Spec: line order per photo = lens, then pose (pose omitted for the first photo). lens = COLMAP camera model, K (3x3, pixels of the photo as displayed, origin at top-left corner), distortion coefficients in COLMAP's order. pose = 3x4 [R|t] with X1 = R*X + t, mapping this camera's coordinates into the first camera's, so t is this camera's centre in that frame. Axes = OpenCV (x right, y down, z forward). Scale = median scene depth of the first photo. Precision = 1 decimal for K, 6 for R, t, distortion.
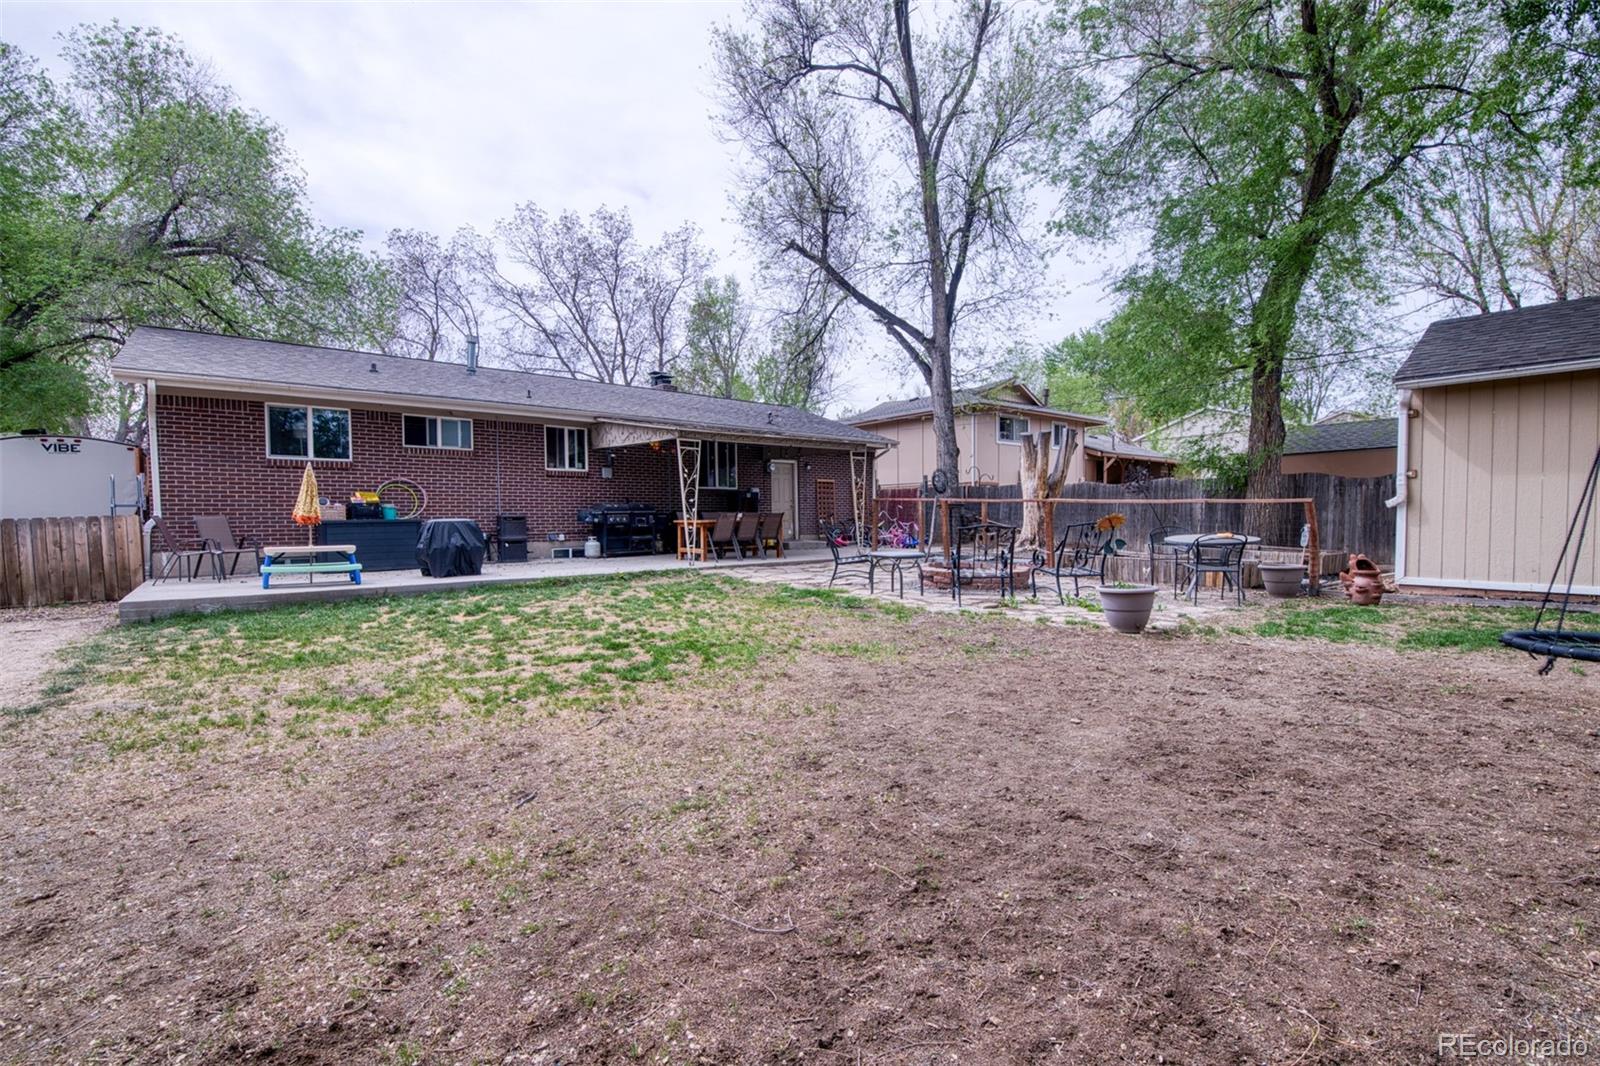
lens RADIAL K [[704.4, 0, 805.7], [0, 704.4, 561.3], [0, 0, 1]] dist [-0.003235, -0.008717]
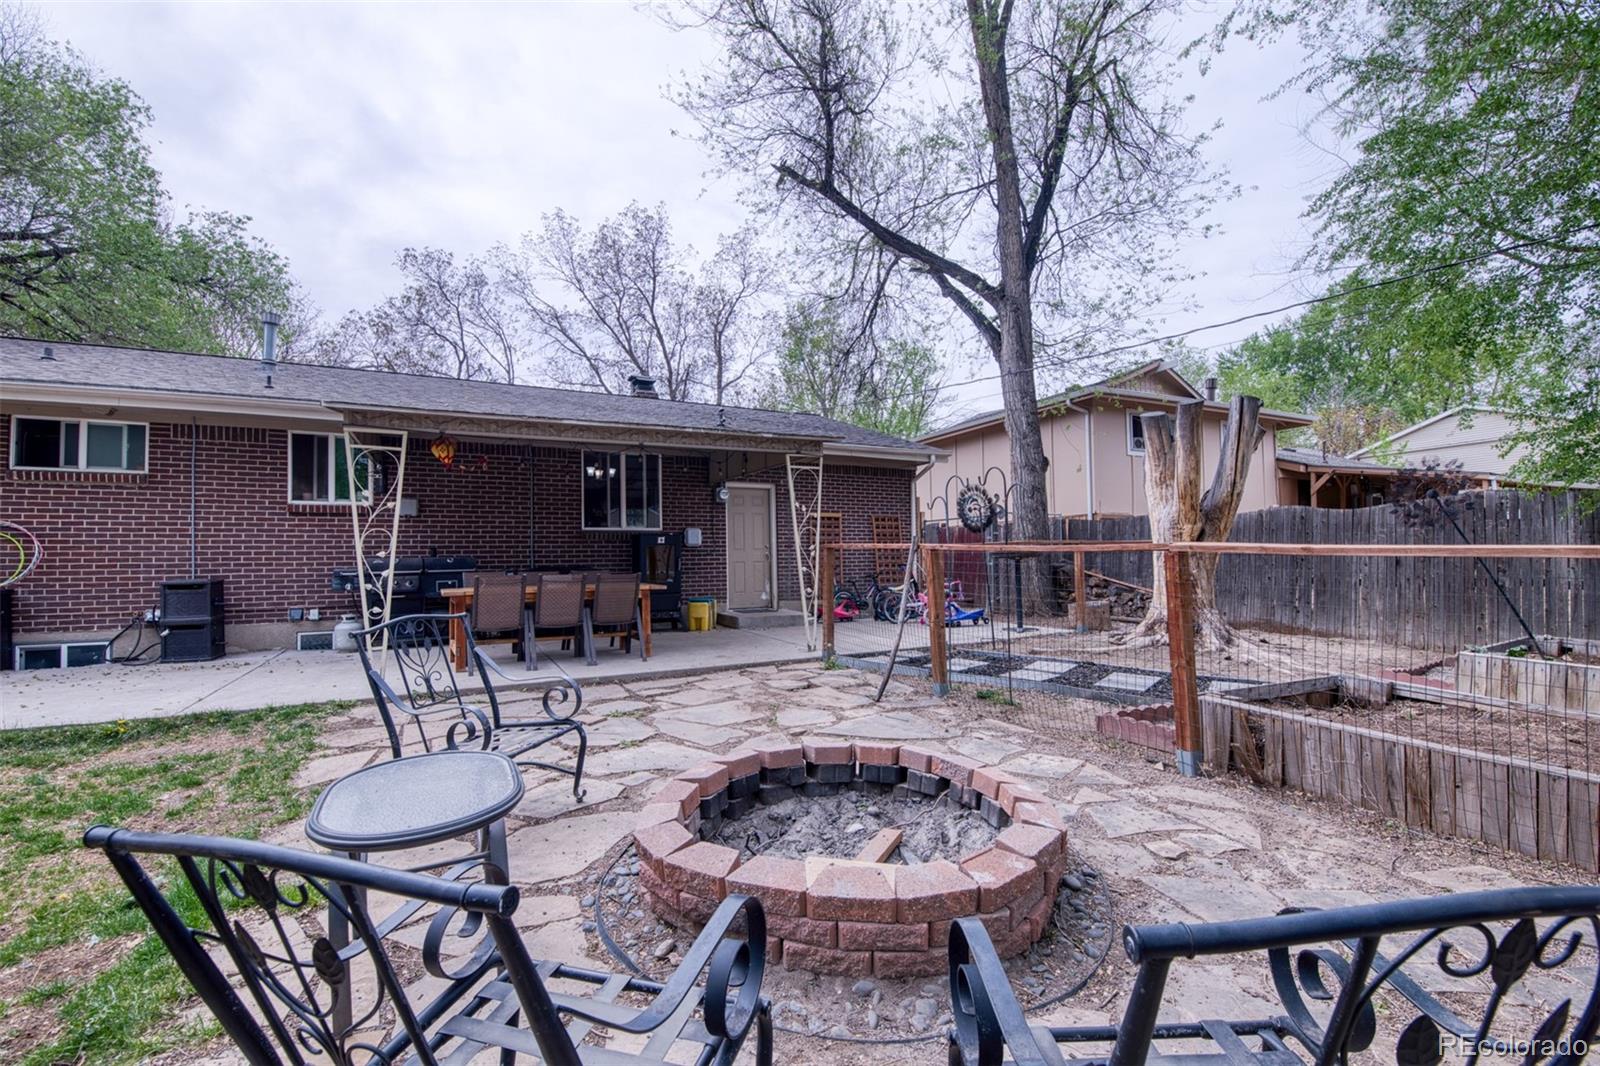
lens RADIAL K [[704.4, 0, 805.7], [0, 704.4, 561.3], [0, 0, 1]] dist [-0.003235, -0.008717]
pose [[0.977328, -0.006914, -0.211616, 0.179951], [-0.006087, 0.998136, -0.060724, -0.042736], [0.211642, 0.060635, 0.975465, 0.469209]]
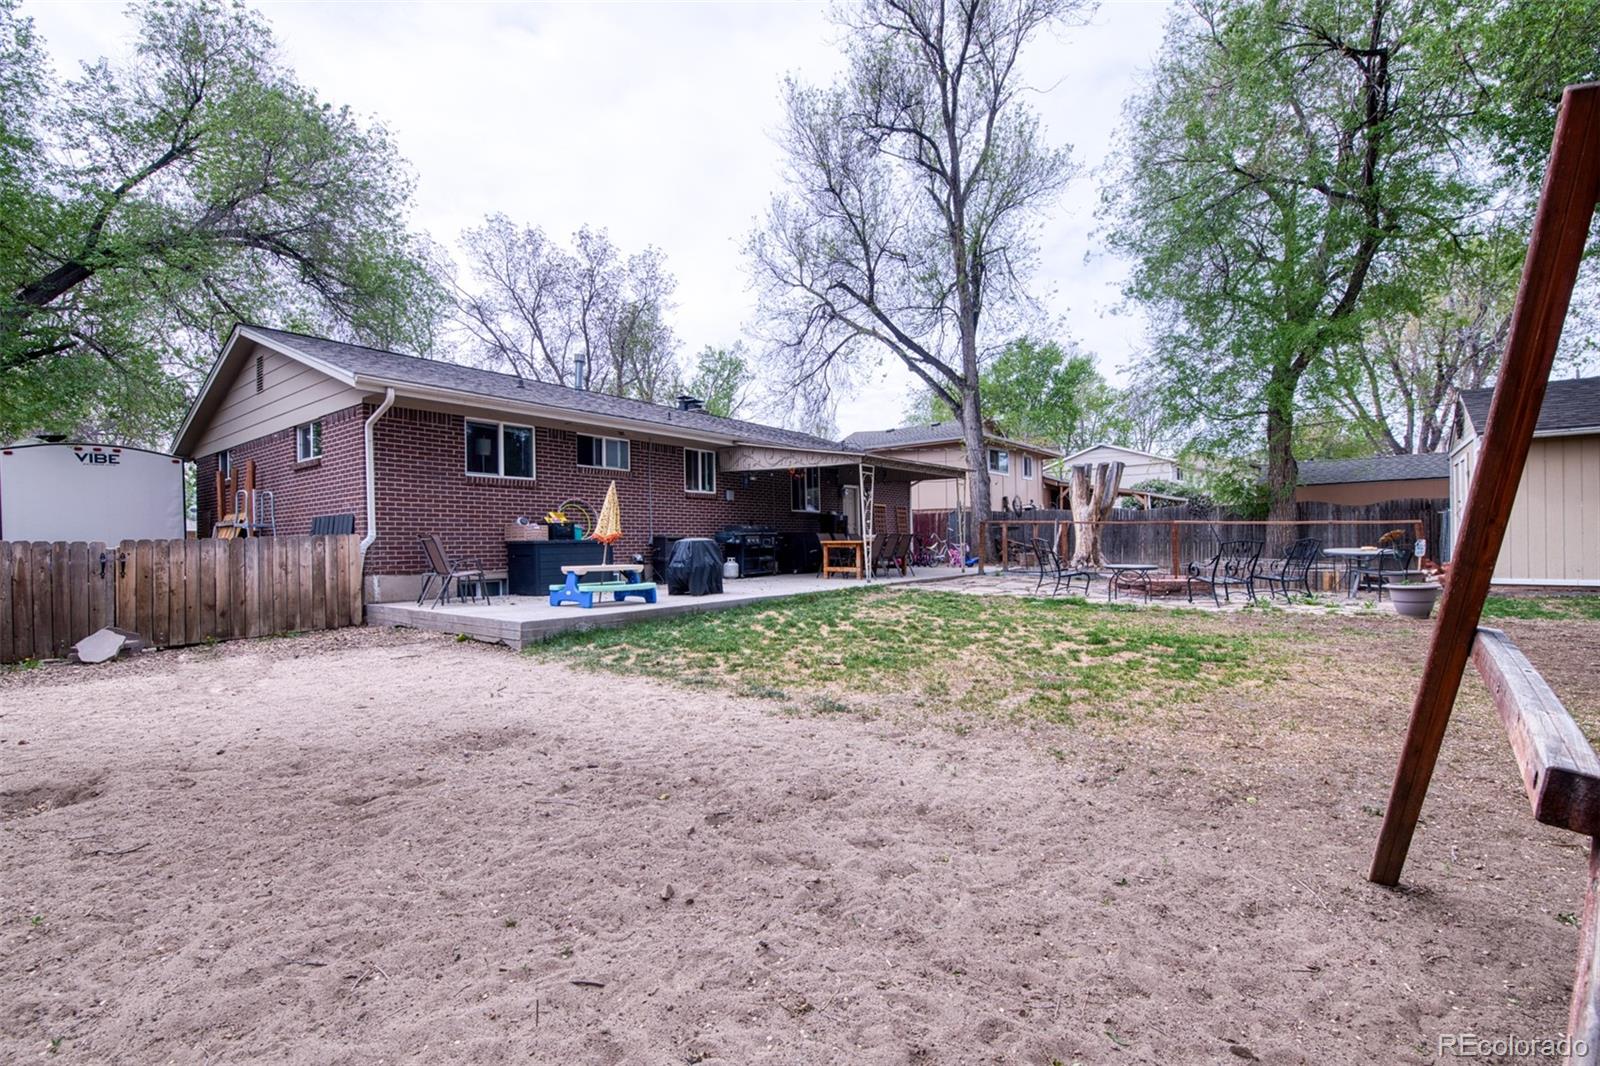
lens RADIAL K [[704.4, 0, 805.7], [0, 704.4, 561.3], [0, 0, 1]] dist [-0.003235, -0.008717]
pose [[0.976053, -0.009381, 0.217332, -0.389932], [0.017420, 0.999232, -0.035105, 0.007431], [-0.216835, 0.038050, 0.975466, -0.015069]]
